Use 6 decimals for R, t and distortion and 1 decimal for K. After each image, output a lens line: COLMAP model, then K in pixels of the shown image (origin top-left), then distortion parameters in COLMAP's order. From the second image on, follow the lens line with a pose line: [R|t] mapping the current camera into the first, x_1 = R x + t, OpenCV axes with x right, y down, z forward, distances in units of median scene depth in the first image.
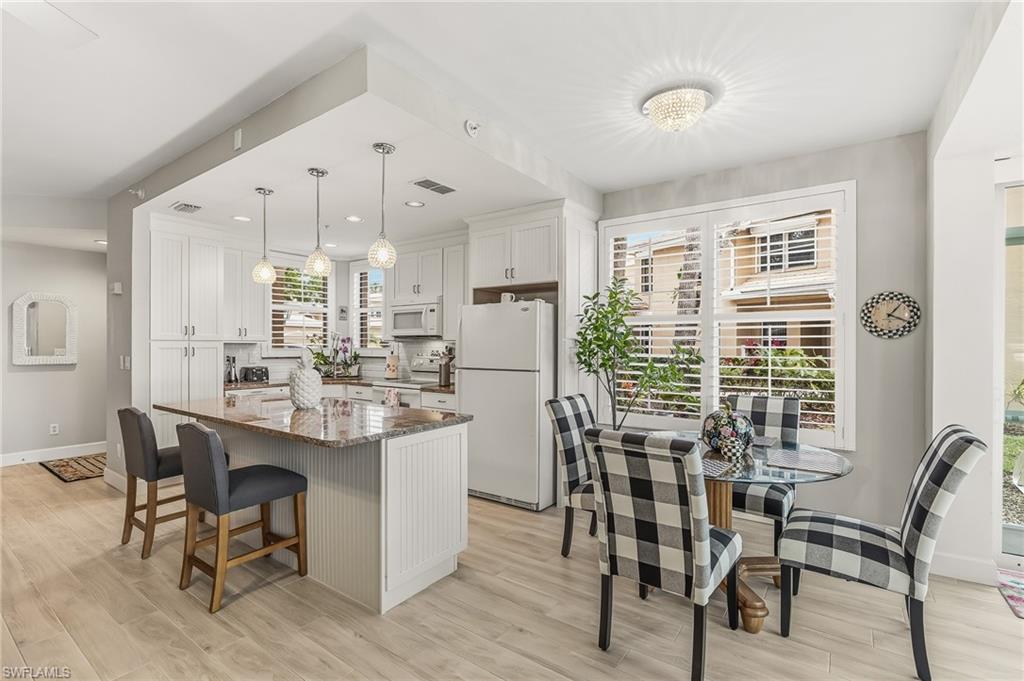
lens RADIAL K [[463.6, 0, 515.8], [0, 463.6, 343.4], [0, 0, 1]] dist [-0.004255, -0.000640]
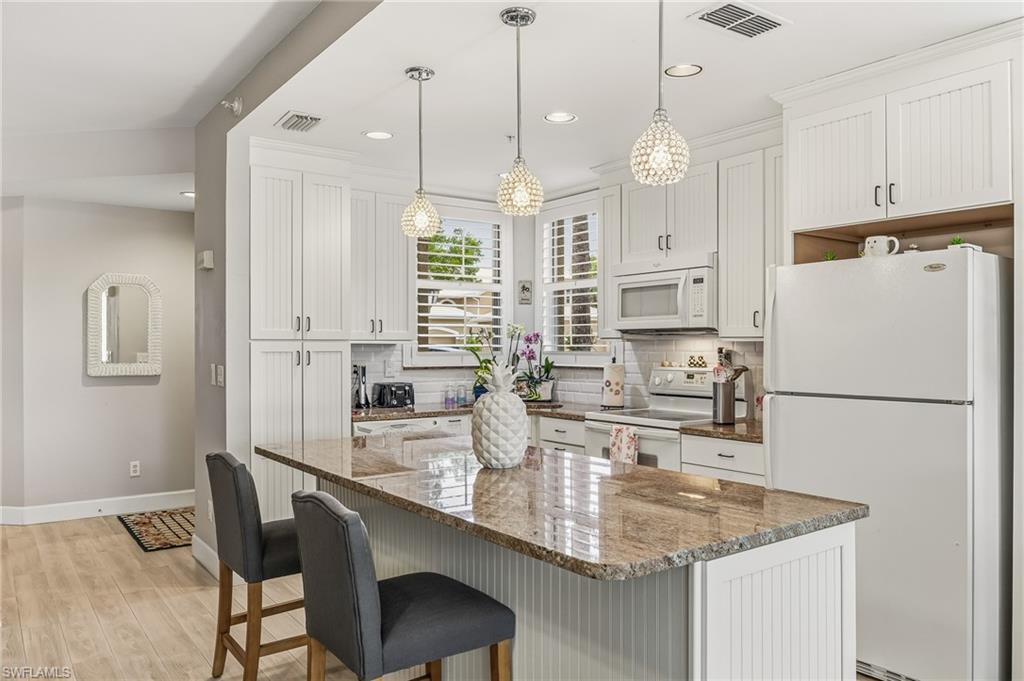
lens RADIAL K [[750.9, 0, 517.7], [0, 750.9, 341.5], [0, 0, 1]] dist [-0.020392, 0.006614]
pose [[0.947798, -0.004708, -0.318838, -0.132879], [0.003599, 0.999985, -0.004067, 0.001239], [0.318852, 0.002707, 0.947801, 0.164954]]
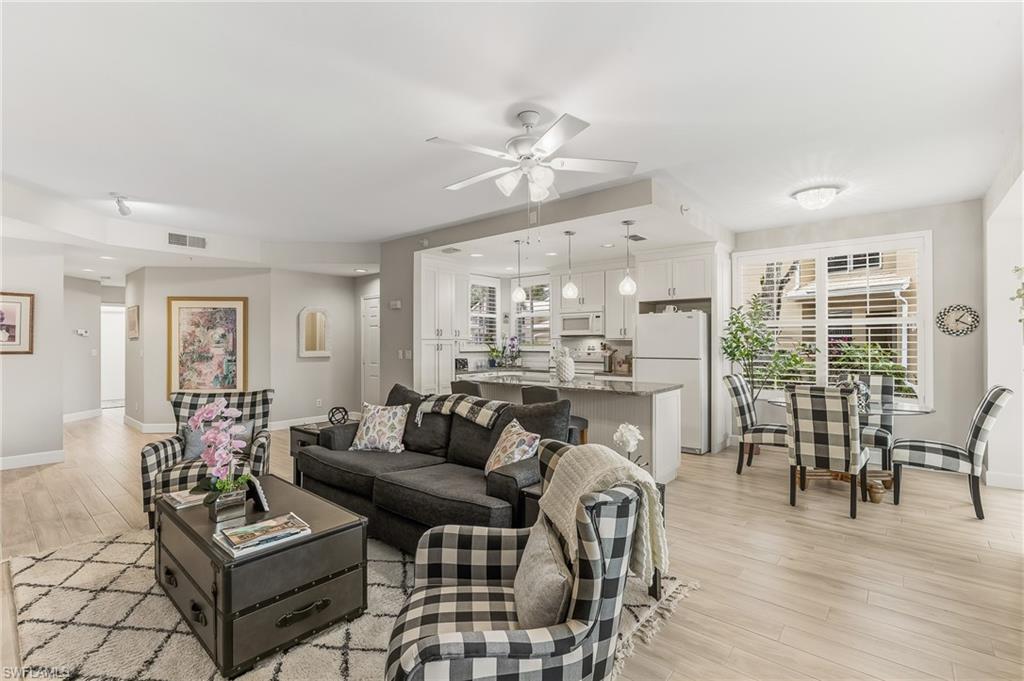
lens RADIAL K [[463.6, 0, 511.8], [0, 463.6, 337.7], [0, 0, 1]] dist [-0.004255, -0.000640]
pose [[0.996295, -0.004310, -0.085892, -0.406951], [0.003554, 0.999954, -0.008959, 0.002723], [0.085926, 0.008621, 0.996264, -0.498270]]
